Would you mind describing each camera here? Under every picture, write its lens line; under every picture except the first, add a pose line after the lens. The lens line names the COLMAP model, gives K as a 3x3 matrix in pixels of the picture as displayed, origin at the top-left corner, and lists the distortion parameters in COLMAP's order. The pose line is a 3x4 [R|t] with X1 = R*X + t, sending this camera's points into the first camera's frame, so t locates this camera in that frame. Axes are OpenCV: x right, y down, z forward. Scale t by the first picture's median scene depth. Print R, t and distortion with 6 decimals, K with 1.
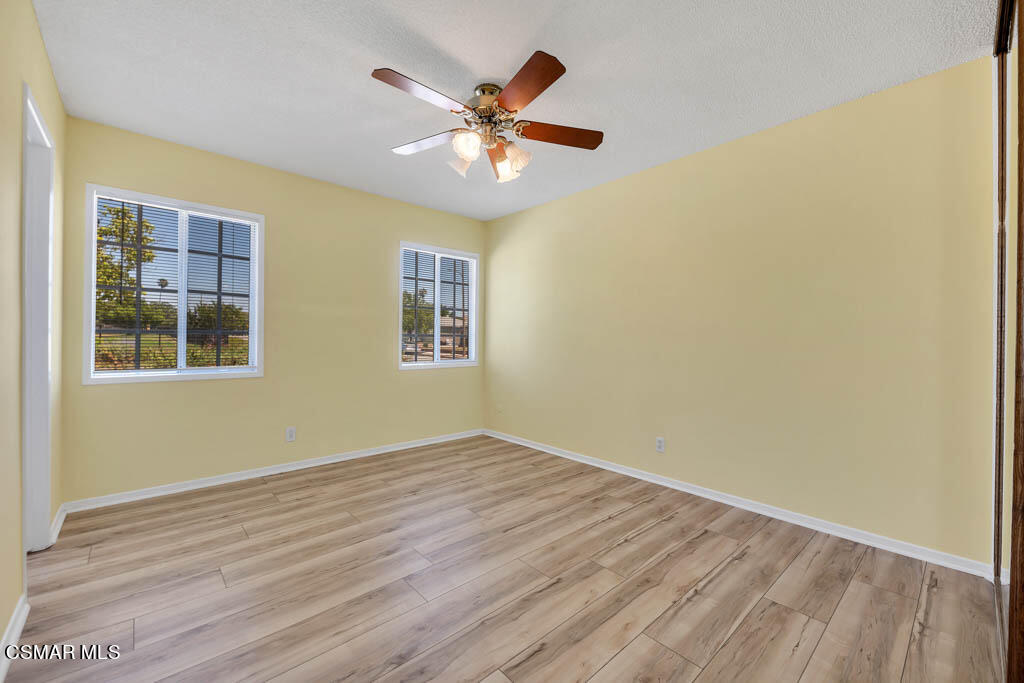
lens RADIAL K [[412.3, 0, 514.5], [0, 412.3, 341.3], [0, 0, 1]] dist [-0.002607, -0.000939]
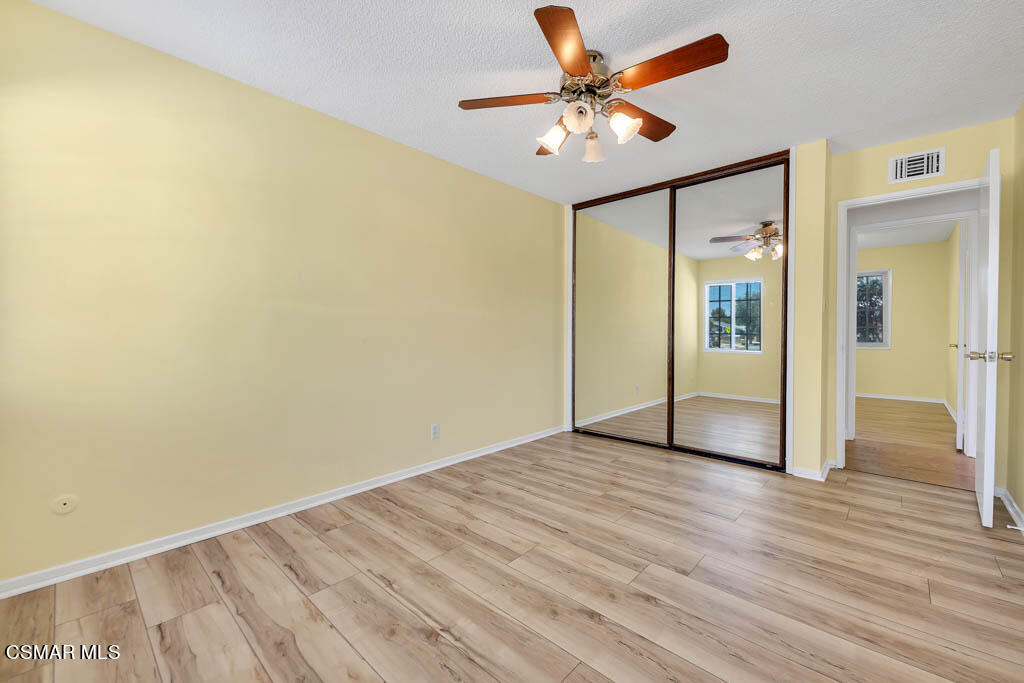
lens RADIAL K [[412.3, 0, 513.3], [0, 412.3, 334.2], [0, 0, 1]] dist [-0.002607, -0.000939]
pose [[-0.093096, -0.016736, 0.995516, -0.837481], [0.004719, 0.999840, 0.017250, -0.023257], [-0.995646, 0.006303, -0.093002, 1.035808]]
